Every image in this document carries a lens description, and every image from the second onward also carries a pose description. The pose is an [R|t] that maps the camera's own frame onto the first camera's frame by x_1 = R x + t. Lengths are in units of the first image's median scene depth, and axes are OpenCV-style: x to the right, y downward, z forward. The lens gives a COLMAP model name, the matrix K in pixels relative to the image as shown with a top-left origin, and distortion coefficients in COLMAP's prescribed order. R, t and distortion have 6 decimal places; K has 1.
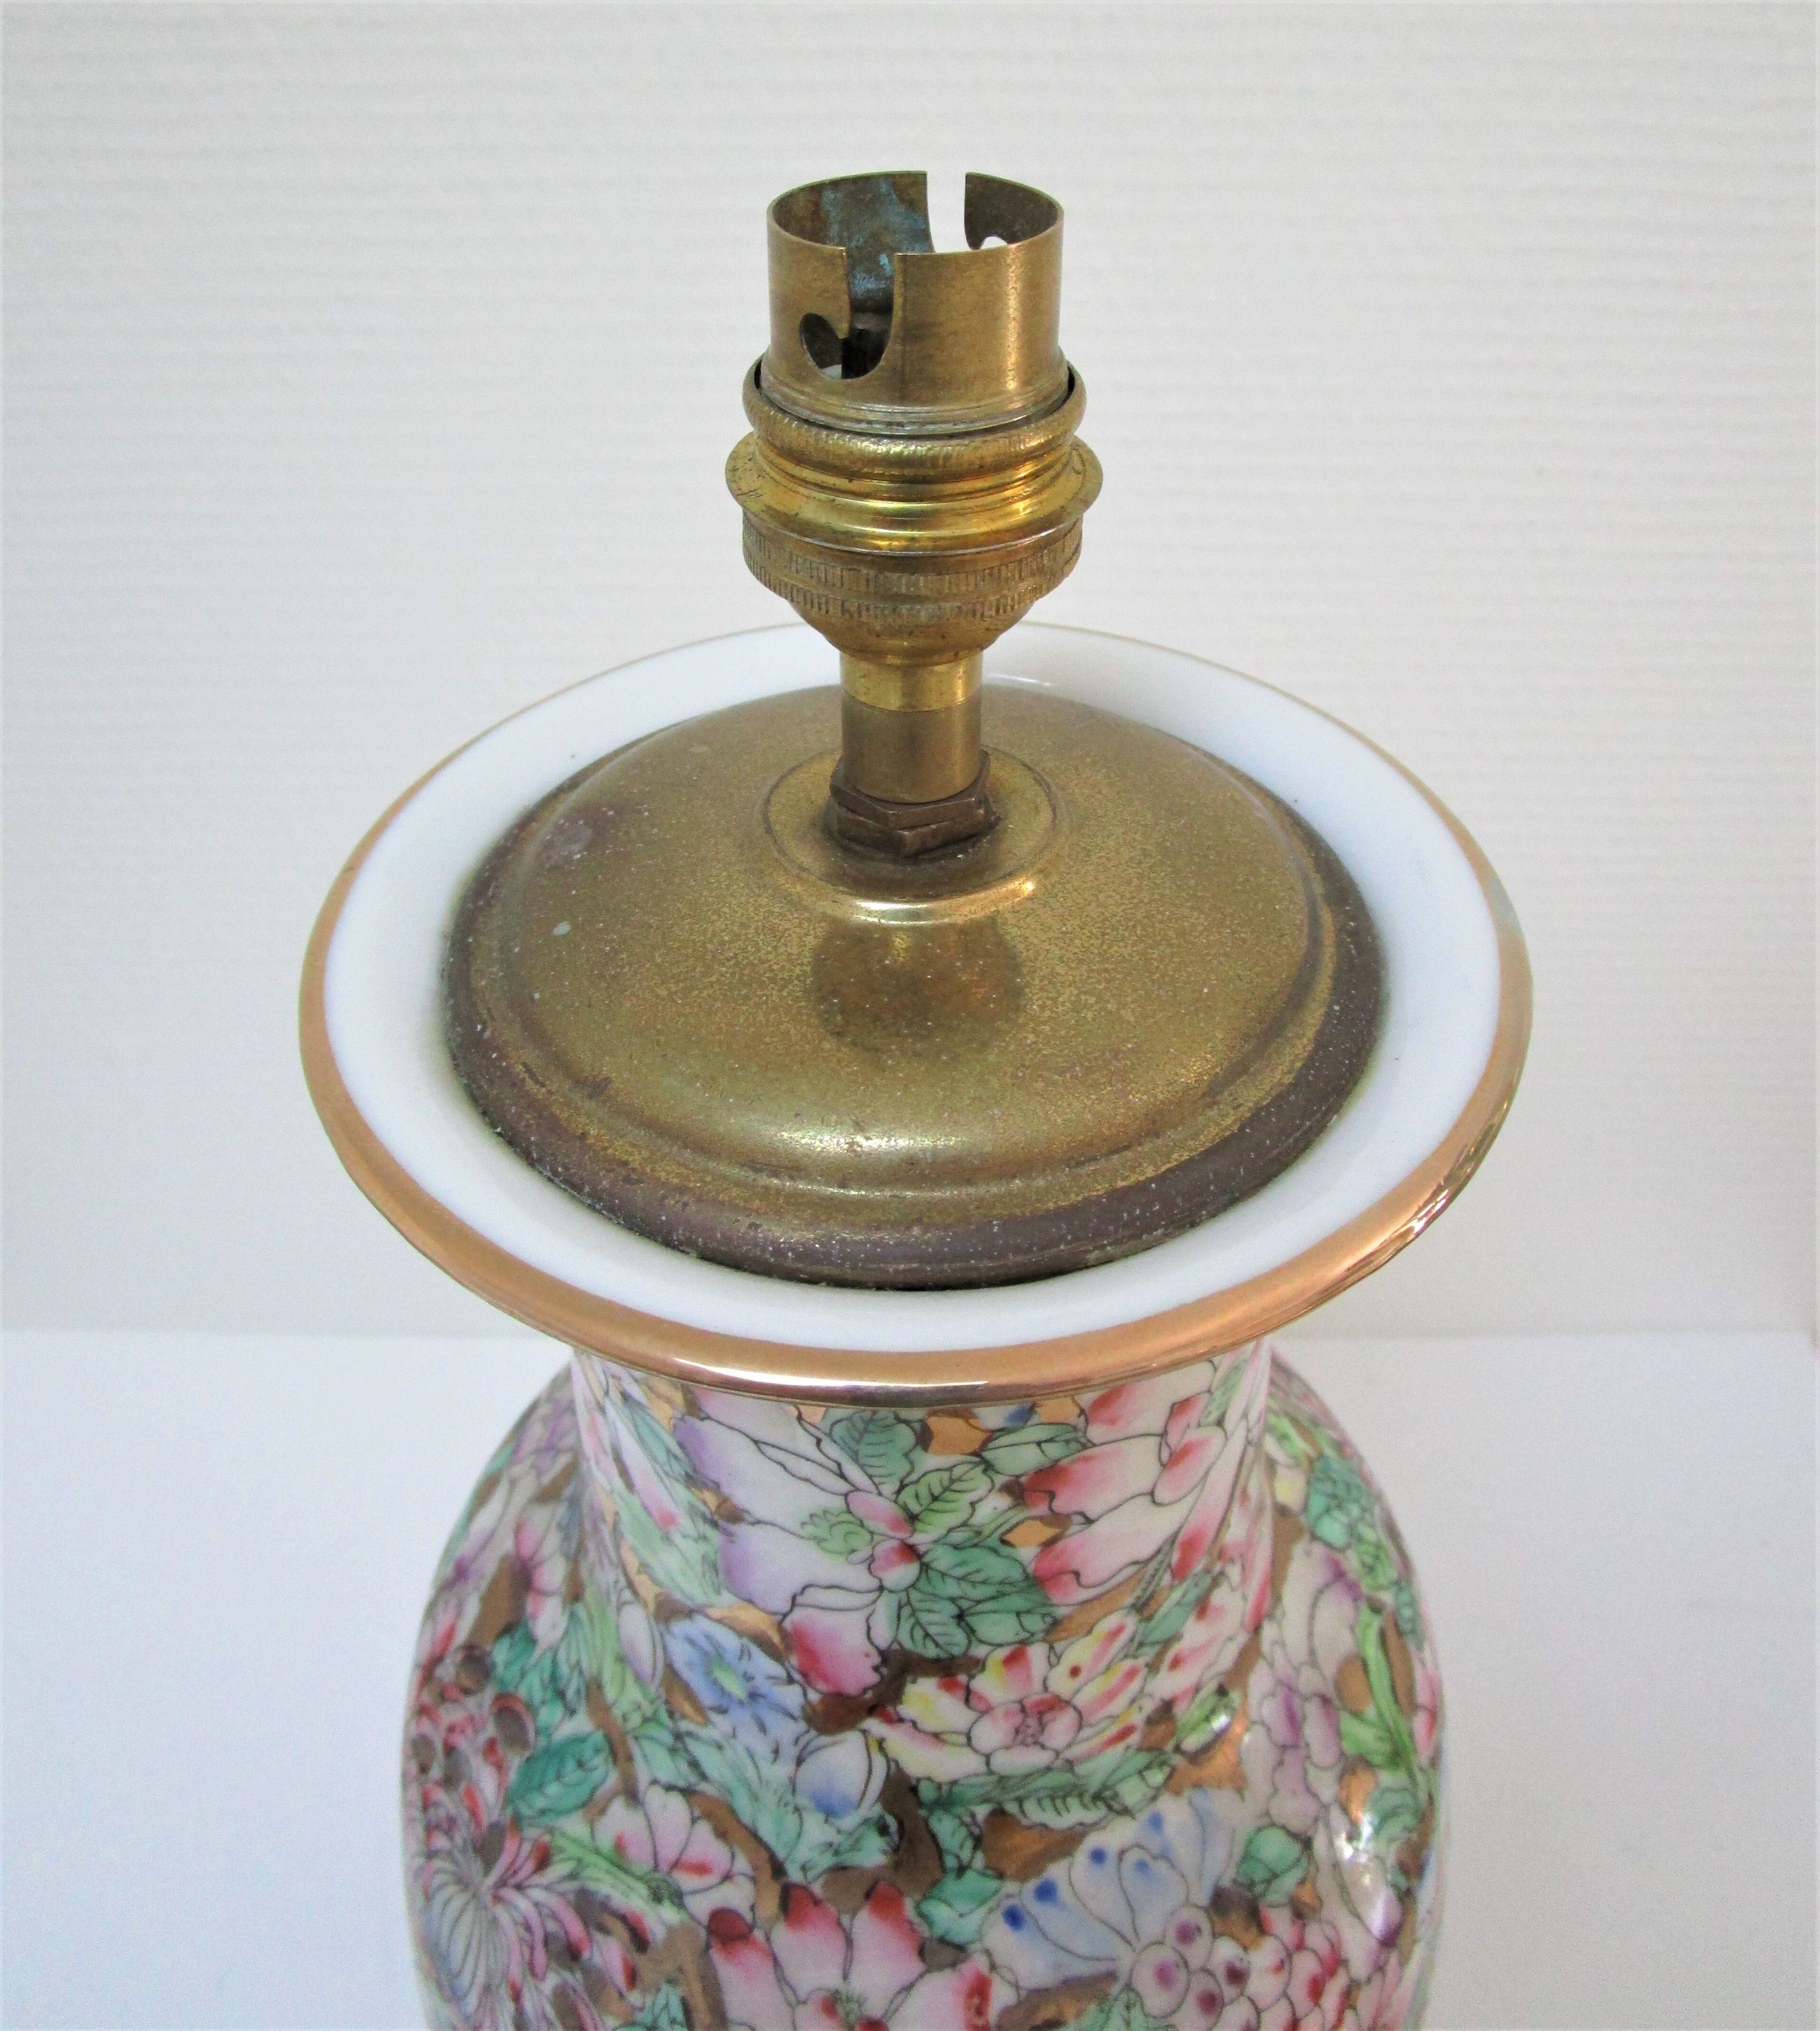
lens RADIAL K [[1794.8, 0, 913.5], [0, 1794.8, 771.0], [0, 0, 1]] dist [-0.031922, 0.004485]
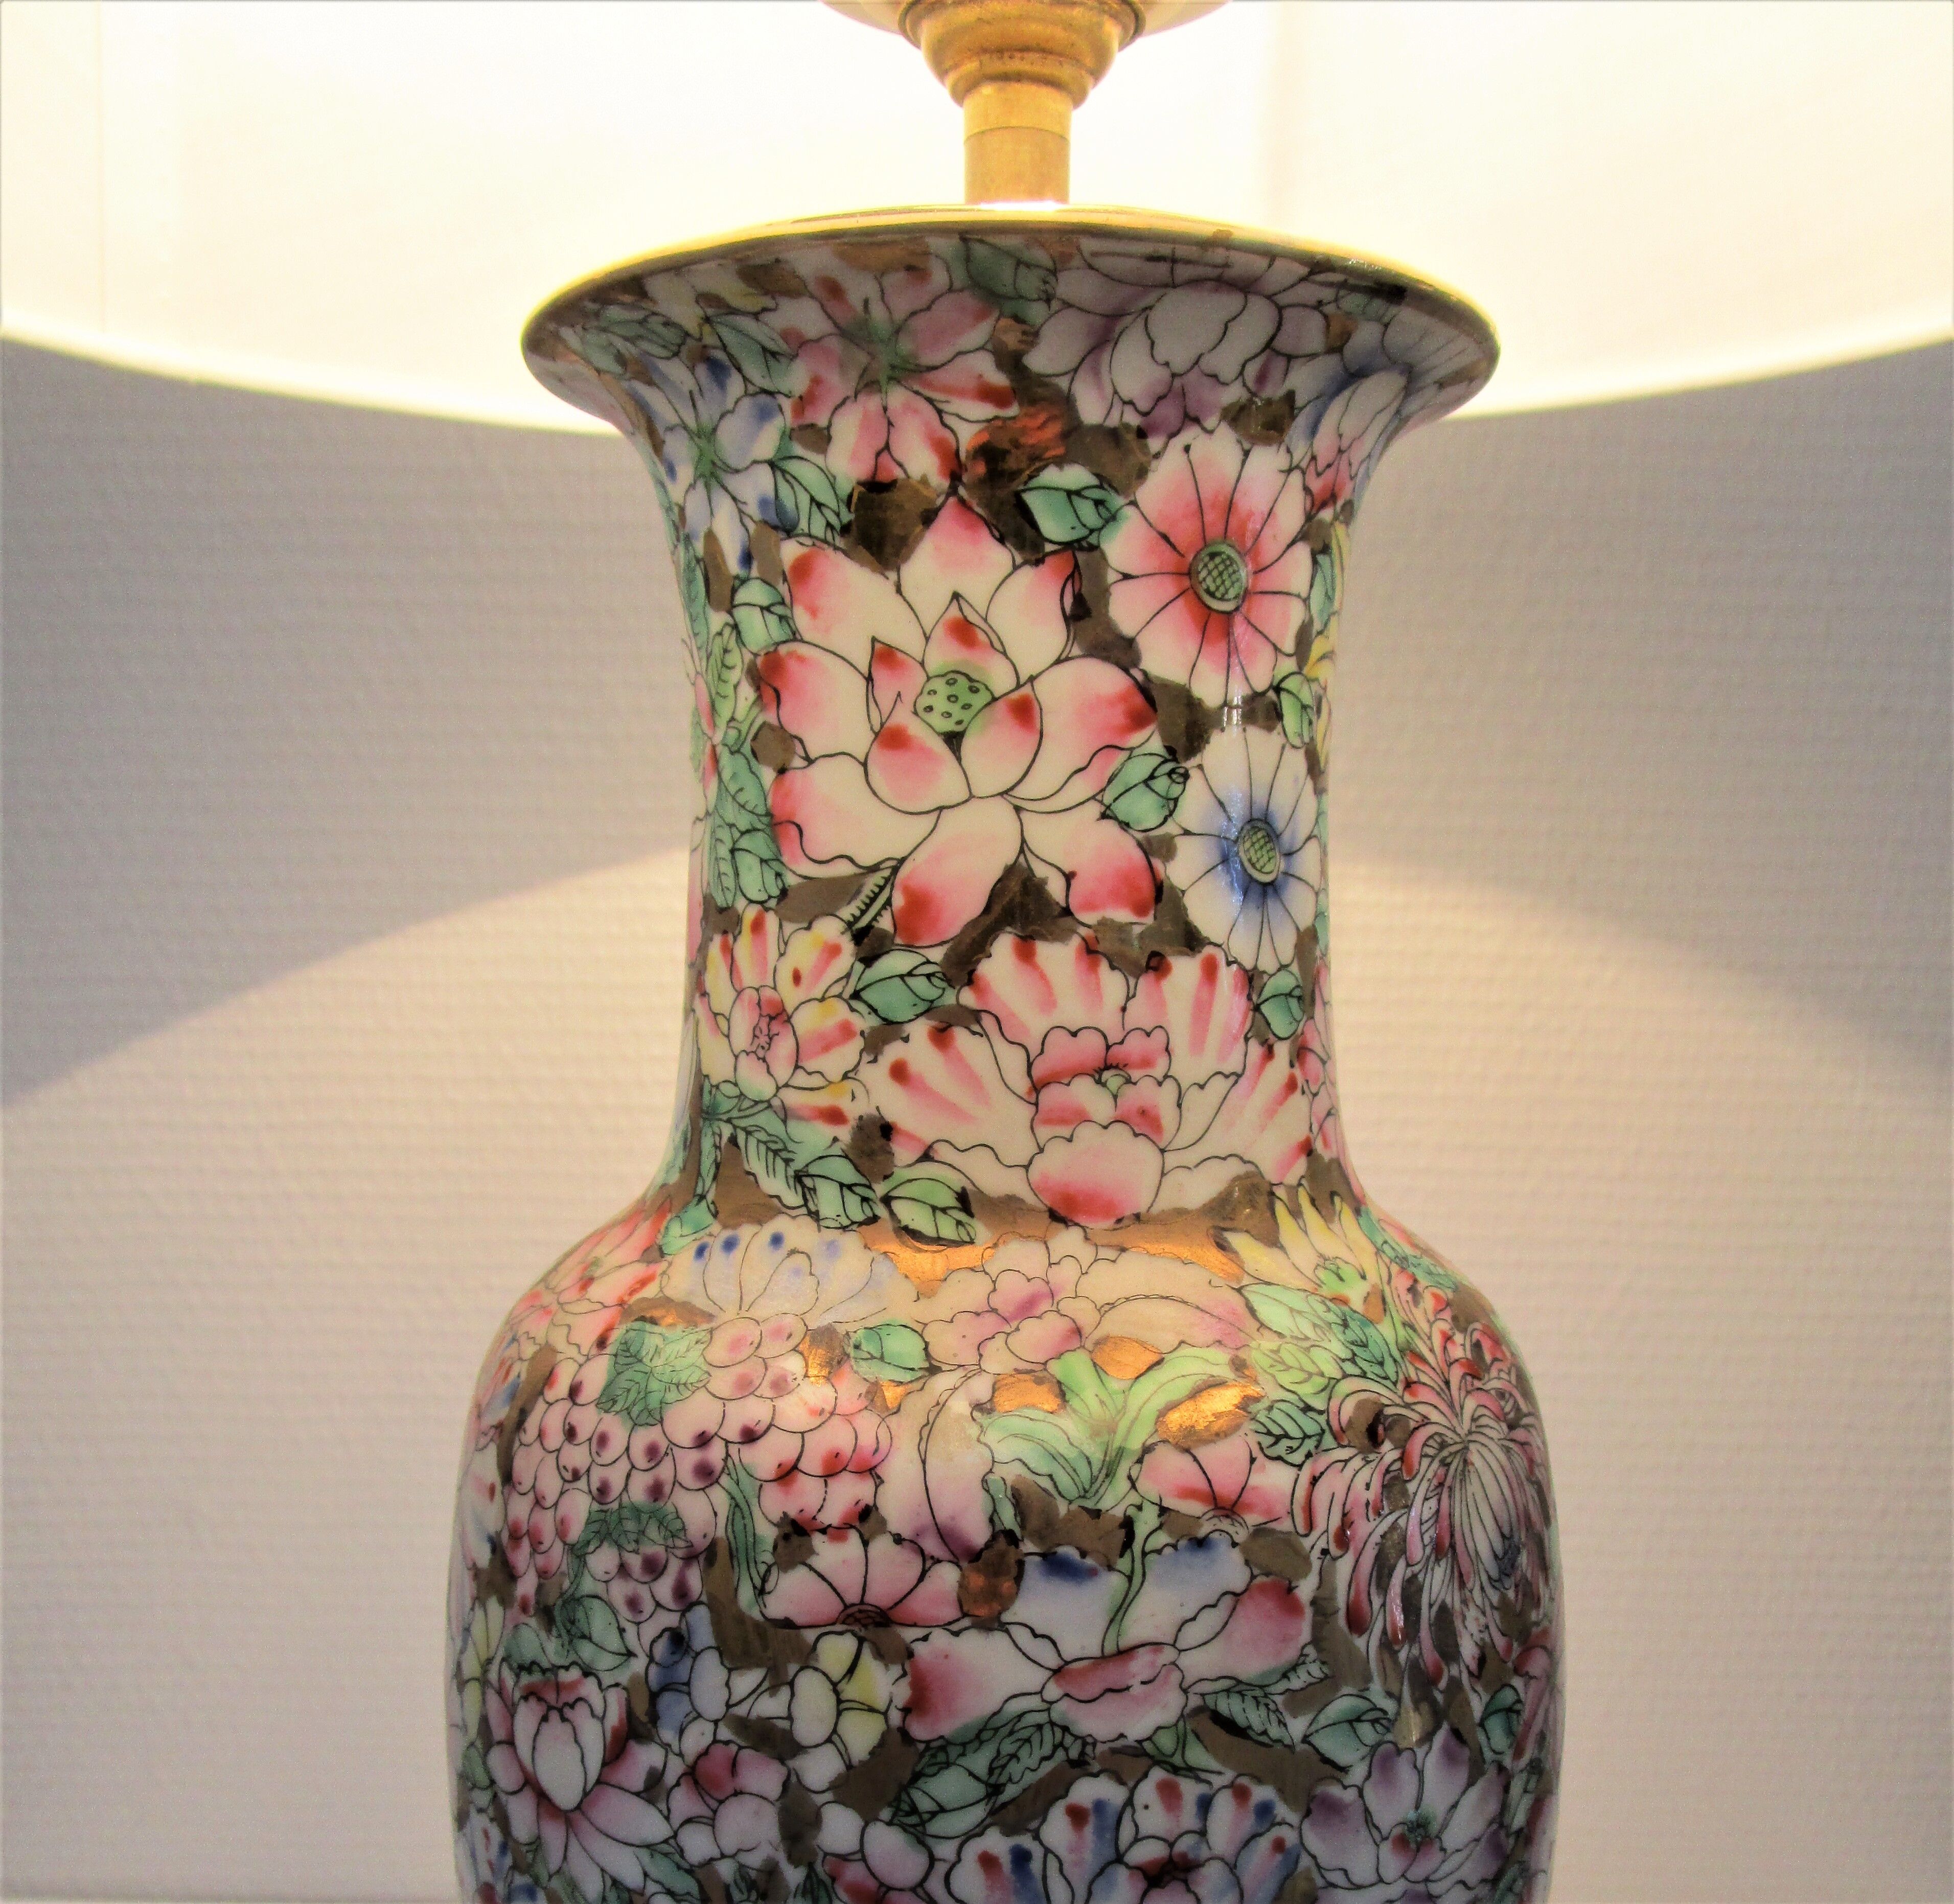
lens RADIAL K [[1915.3, 0, 991.7], [0, 1915.3, 1294.6], [0, 0, 1]] dist [-0.030594, 0.000000]
pose [[0.532228, 0.212297, -0.819550, 1.174572], [-0.481040, 0.872431, -0.086399, 0.729625], [0.696659, 0.440220, 0.566456, 0.509955]]
